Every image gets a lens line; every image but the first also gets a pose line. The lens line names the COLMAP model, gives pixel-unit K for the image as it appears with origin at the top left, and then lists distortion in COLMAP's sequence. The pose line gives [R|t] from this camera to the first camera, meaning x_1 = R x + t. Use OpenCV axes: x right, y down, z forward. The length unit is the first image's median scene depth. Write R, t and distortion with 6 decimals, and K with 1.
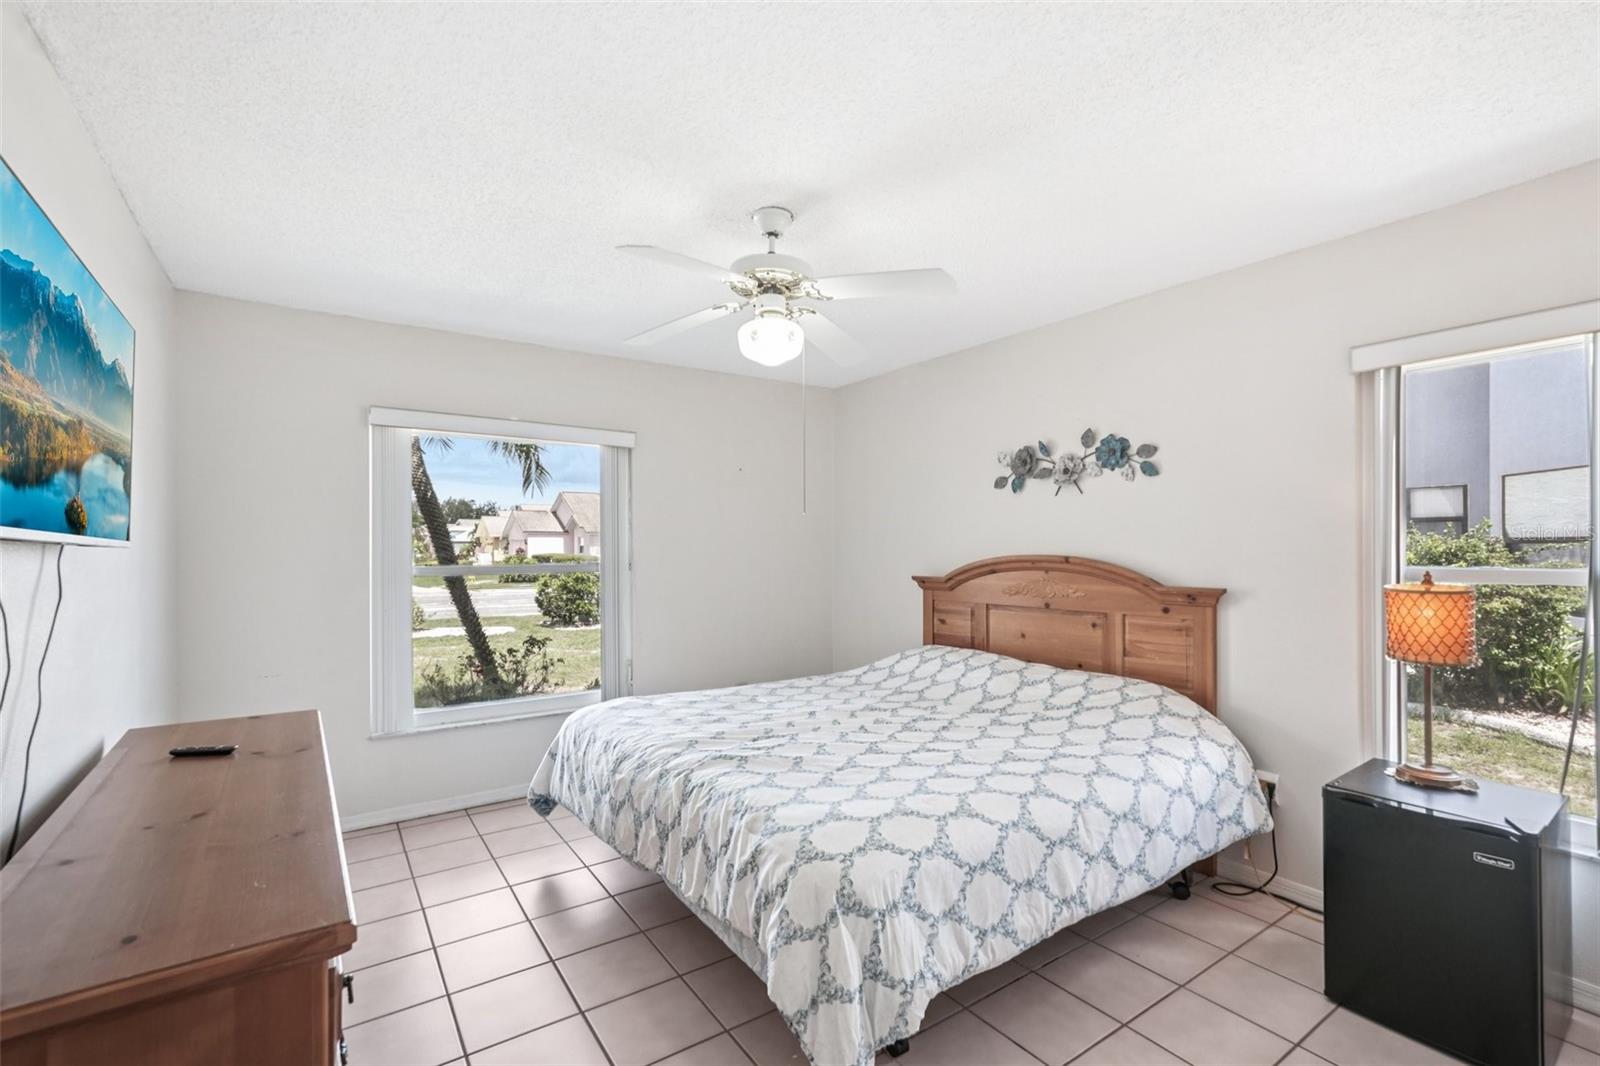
lens RADIAL K [[713.6, 0, 795.3], [0, 713.6, 546.2], [0, 0, 1]] dist [-0.003862, 0.000326]
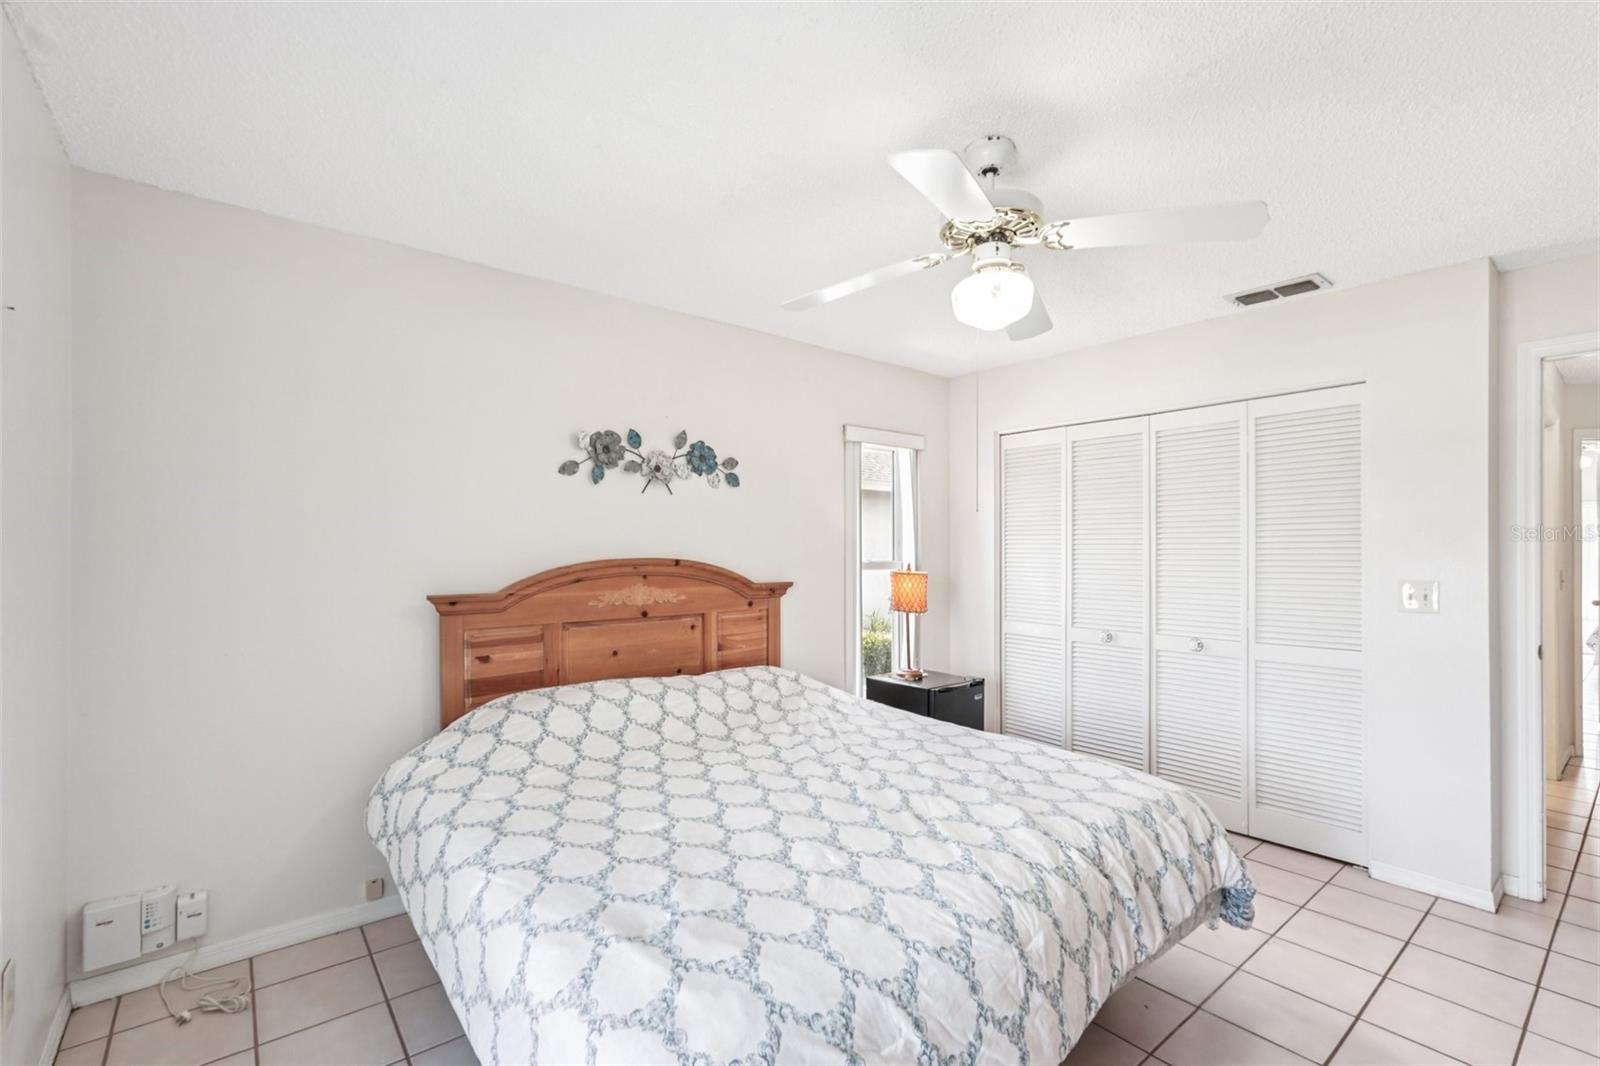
lens RADIAL K [[713.6, 0, 795.3], [0, 713.6, 546.2], [0, 0, 1]] dist [-0.003862, 0.000326]
pose [[-0.074328, 0.006252, 0.997214, -0.592263], [-0.003497, 0.999973, -0.006530, 0.002652], [-0.997228, -0.003972, -0.074304, 0.922022]]
